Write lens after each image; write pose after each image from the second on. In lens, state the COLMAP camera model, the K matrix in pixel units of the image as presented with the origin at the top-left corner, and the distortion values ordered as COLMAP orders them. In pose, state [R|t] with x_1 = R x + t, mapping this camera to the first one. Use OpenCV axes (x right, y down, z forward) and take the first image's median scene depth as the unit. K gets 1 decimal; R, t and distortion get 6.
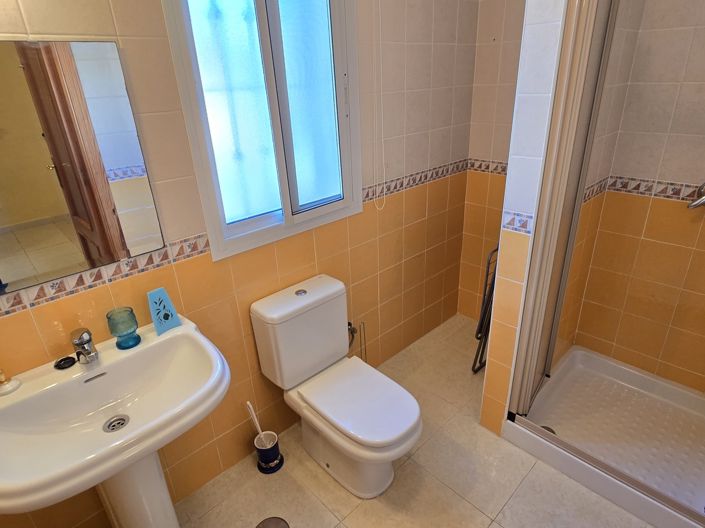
lens RADIAL K [[414.1, 0, 351.6], [0, 414.1, 262.7], [0, 0, 1]] dist [-0.005541, -0.002349]
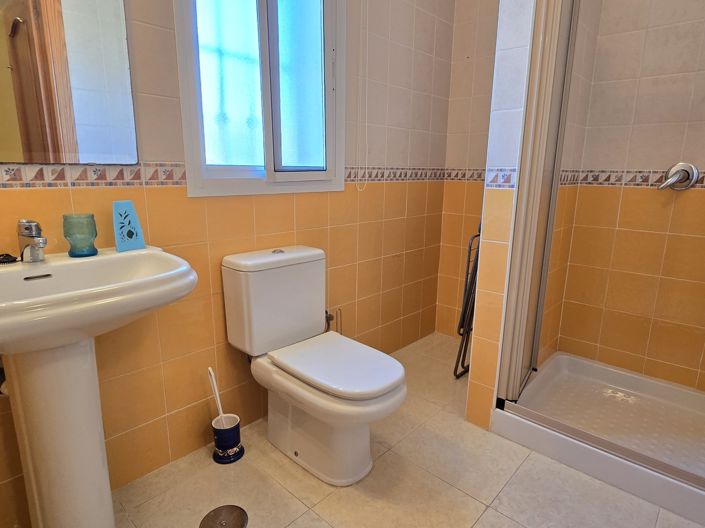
lens RADIAL K [[413.9, 0, 348.5], [0, 413.9, 266.0], [0, 0, 1]] dist [-0.005356, -0.003140]
pose [[0.997168, 0.042106, 0.062309, -0.018691], [-0.028897, 0.979485, -0.199435, 0.271267], [-0.069428, 0.197070, 0.977928, 0.071246]]
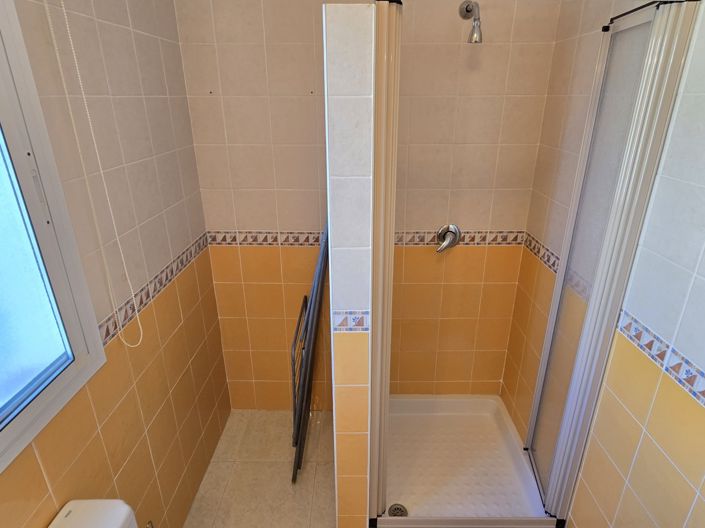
lens RADIAL K [[414.1, 0, 351.6], [0, 414.1, 262.7], [0, 0, 1]] dist [-0.005541, -0.002349]
pose [[0.695545, -0.227863, 0.681393, -0.113069], [0.272516, 0.961179, 0.043249, -0.206456], [-0.664795, 0.155608, 0.730639, 0.318086]]
